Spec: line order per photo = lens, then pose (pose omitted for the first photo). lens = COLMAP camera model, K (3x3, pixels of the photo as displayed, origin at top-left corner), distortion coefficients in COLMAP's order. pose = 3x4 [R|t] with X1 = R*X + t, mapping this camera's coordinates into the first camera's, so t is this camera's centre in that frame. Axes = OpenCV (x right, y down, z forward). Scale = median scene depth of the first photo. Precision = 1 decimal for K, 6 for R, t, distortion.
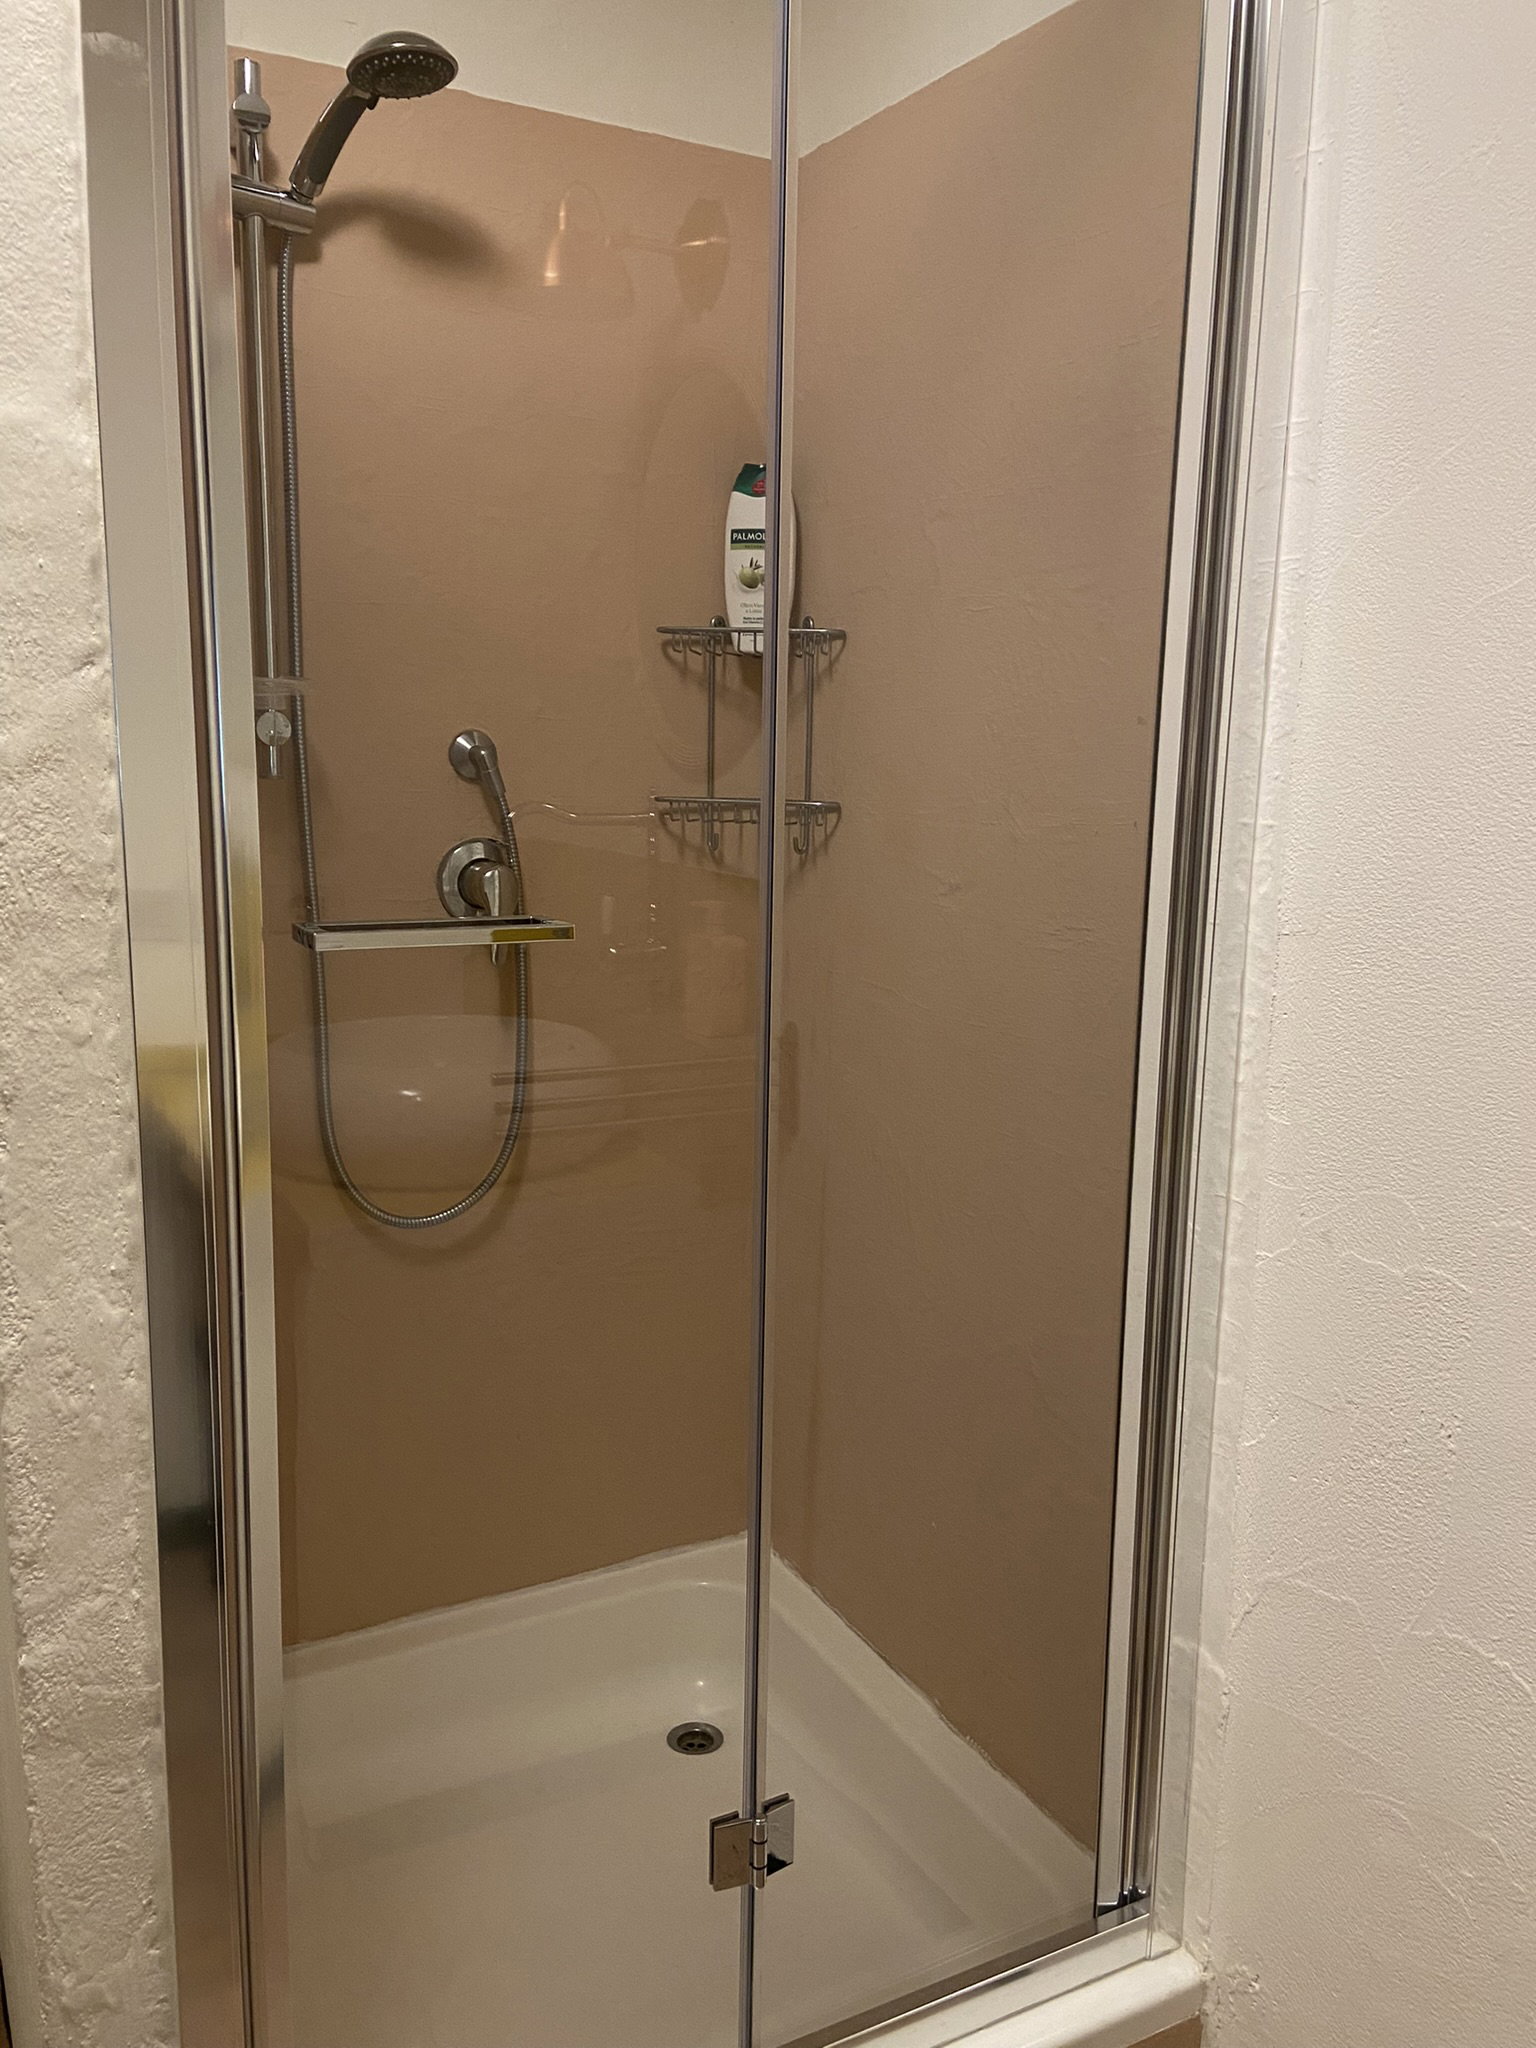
lens RADIAL K [[1657.6, 0, 767.8], [0, 1657.6, 1035.9], [0, 0, 1]] dist [0.045207, -0.035656]
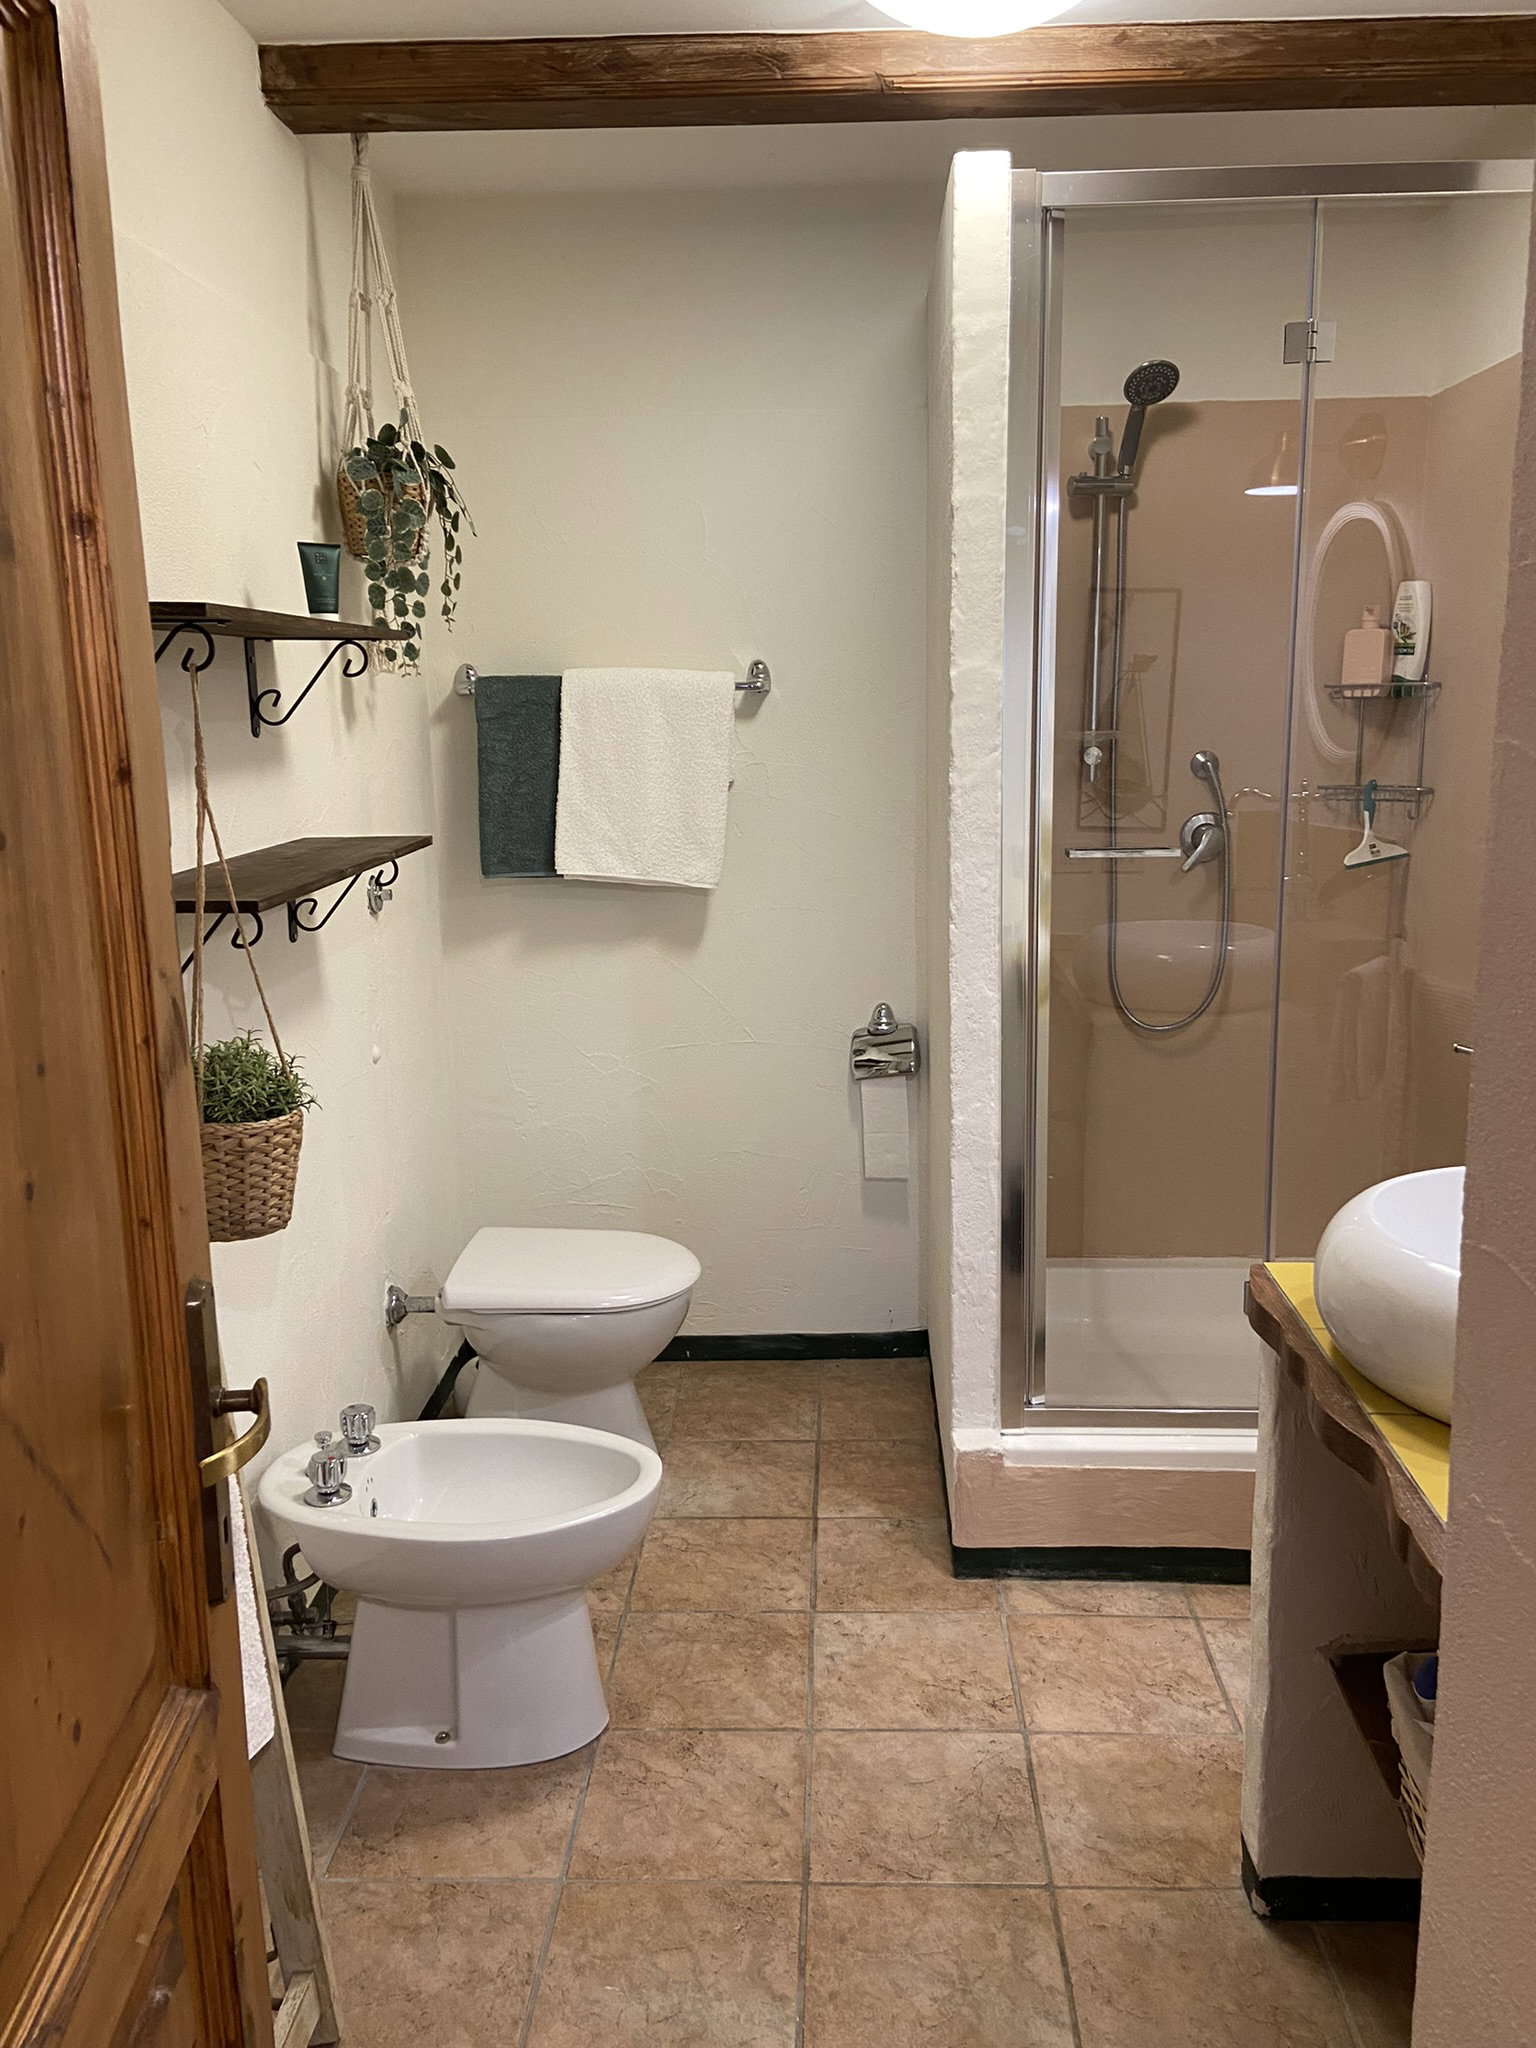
lens RADIAL K [[1657.6, 0, 764.7], [0, 1657.6, 1028.4], [0, 0, 1]] dist [0.045207, -0.035656]
pose [[0.859146, 0.059839, -0.508220, 0.334673], [-0.054140, 0.998195, 0.026006, 0.089224], [0.508859, 0.005172, 0.860834, -0.753433]]
